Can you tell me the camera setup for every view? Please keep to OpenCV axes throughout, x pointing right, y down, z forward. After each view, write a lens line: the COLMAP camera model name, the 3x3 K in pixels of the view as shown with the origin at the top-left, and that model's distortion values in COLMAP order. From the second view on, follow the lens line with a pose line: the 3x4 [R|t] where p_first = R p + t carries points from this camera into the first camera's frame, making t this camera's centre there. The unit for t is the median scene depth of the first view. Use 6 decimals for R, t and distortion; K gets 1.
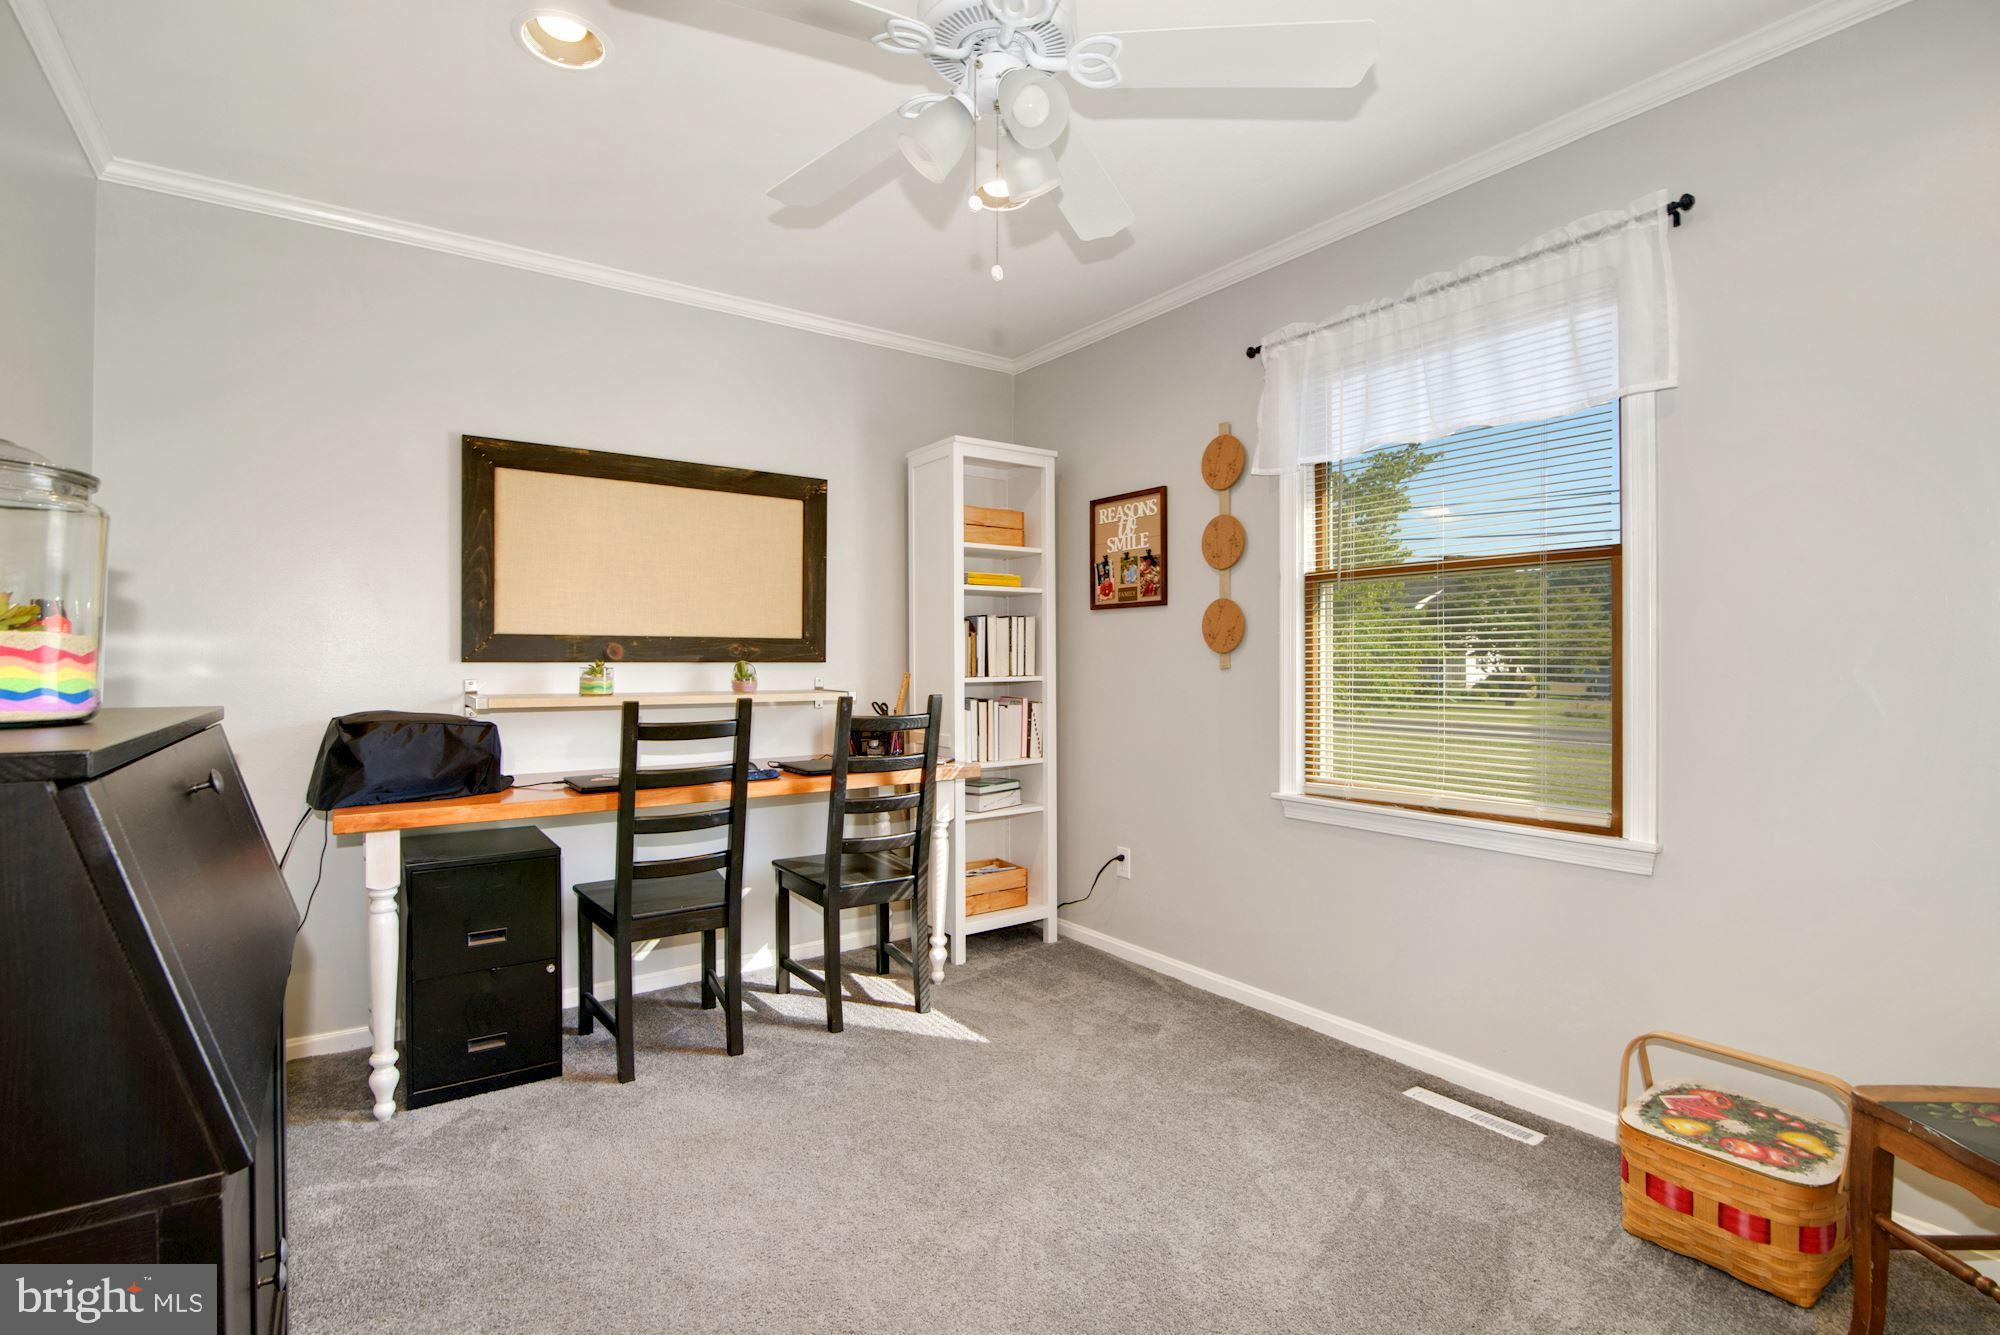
lens RADIAL K [[926.0, 0, 1004.7], [0, 926.0, 660.4], [0, 0, 1]] dist [-0.004689, -0.000347]
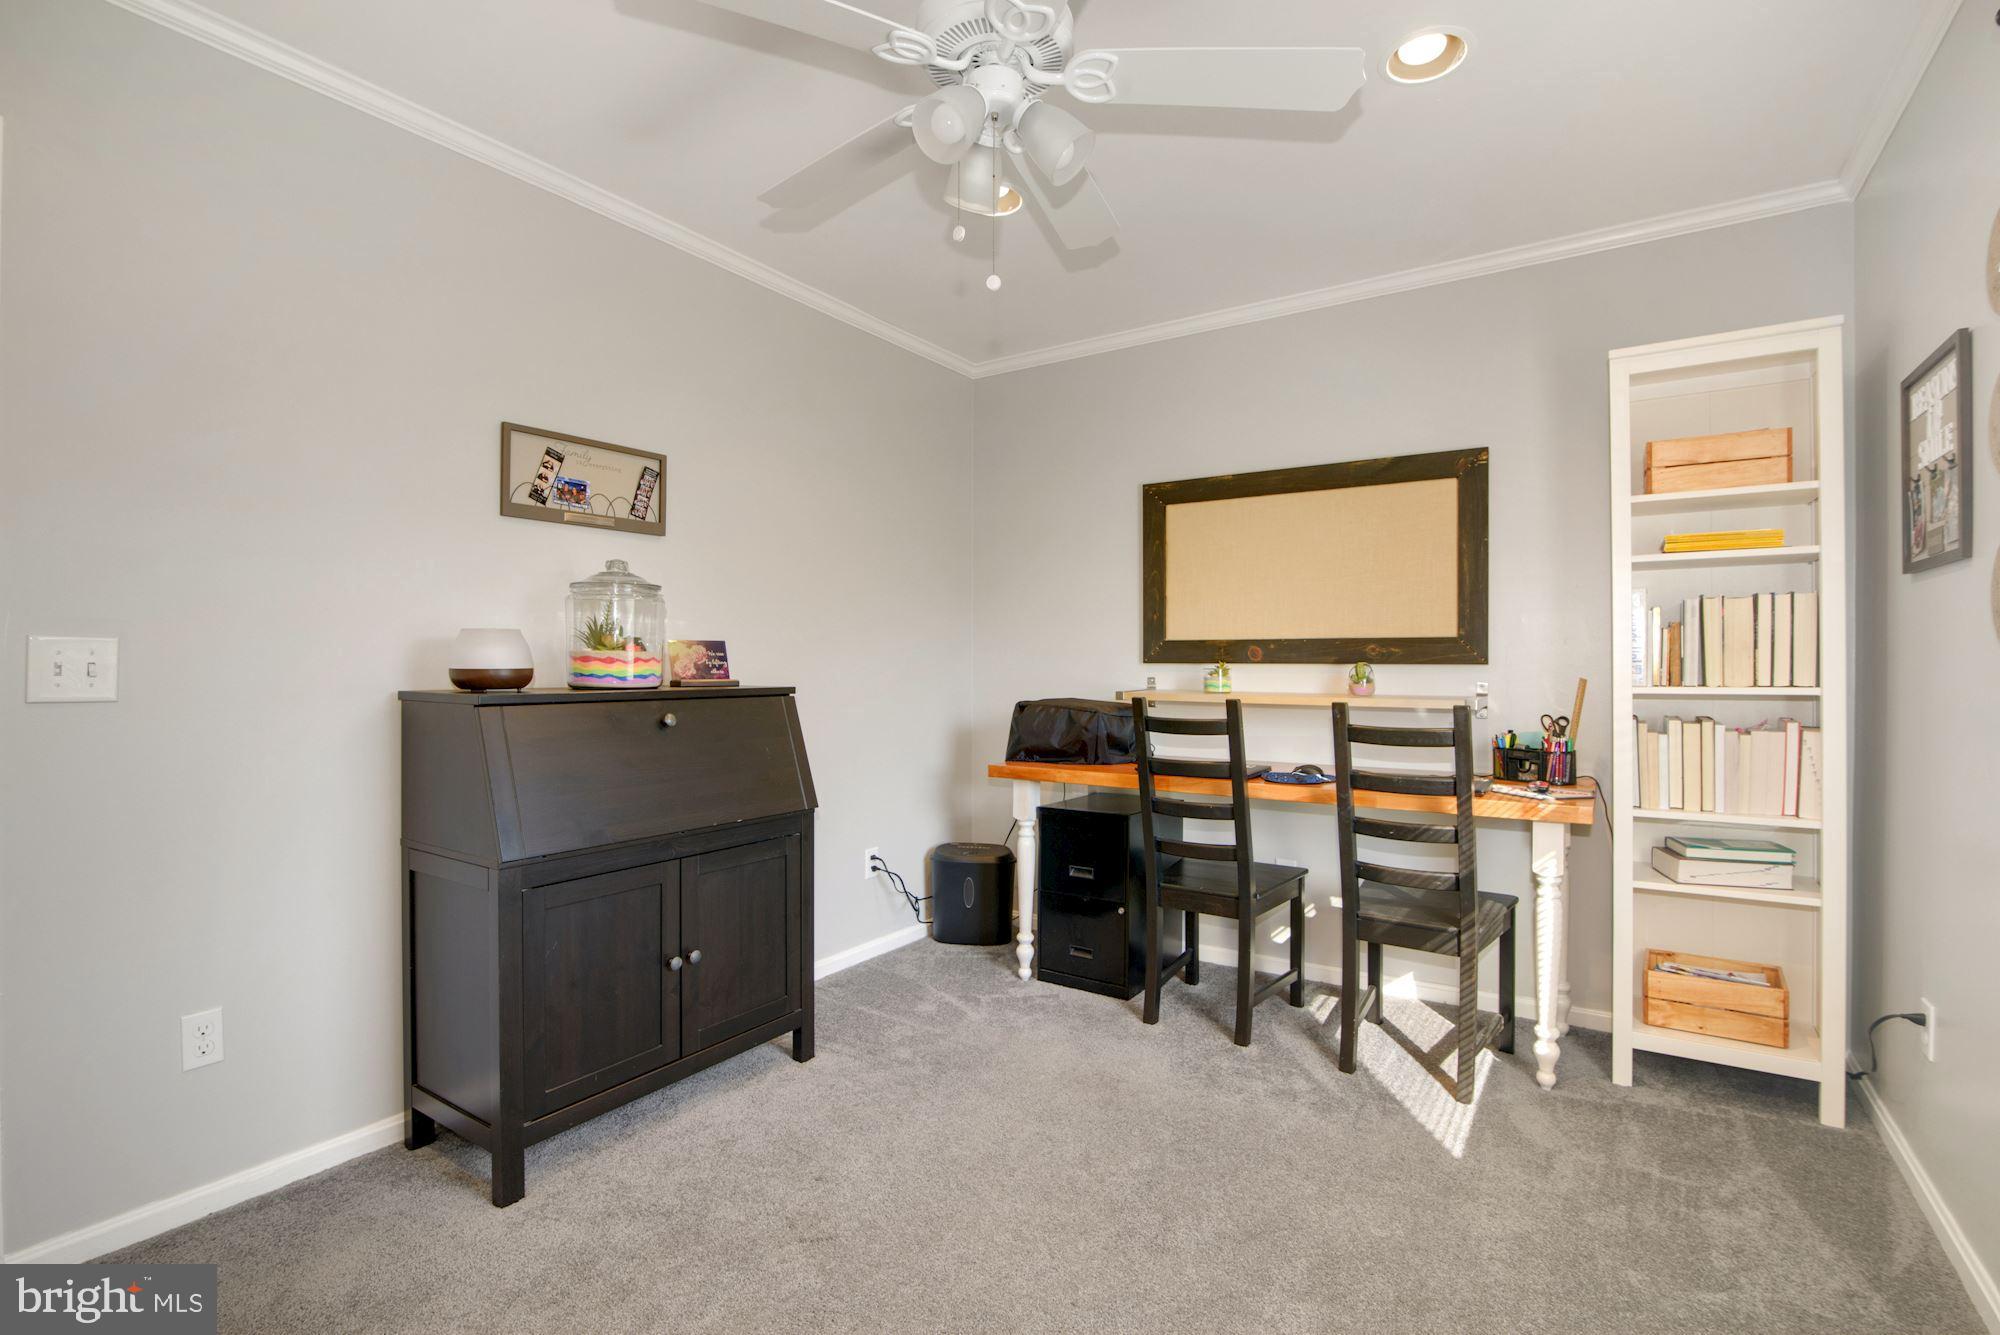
lens RADIAL K [[926.0, 0, 1005.4], [0, 926.0, 667.3], [0, 0, 1]] dist [-0.004689, -0.000347]
pose [[0.368203, 0.005533, -0.929729, 0.449132], [-0.001714, 0.999985, 0.005272, 0.001022], [0.929744, -0.000347, 0.368207, 0.298888]]
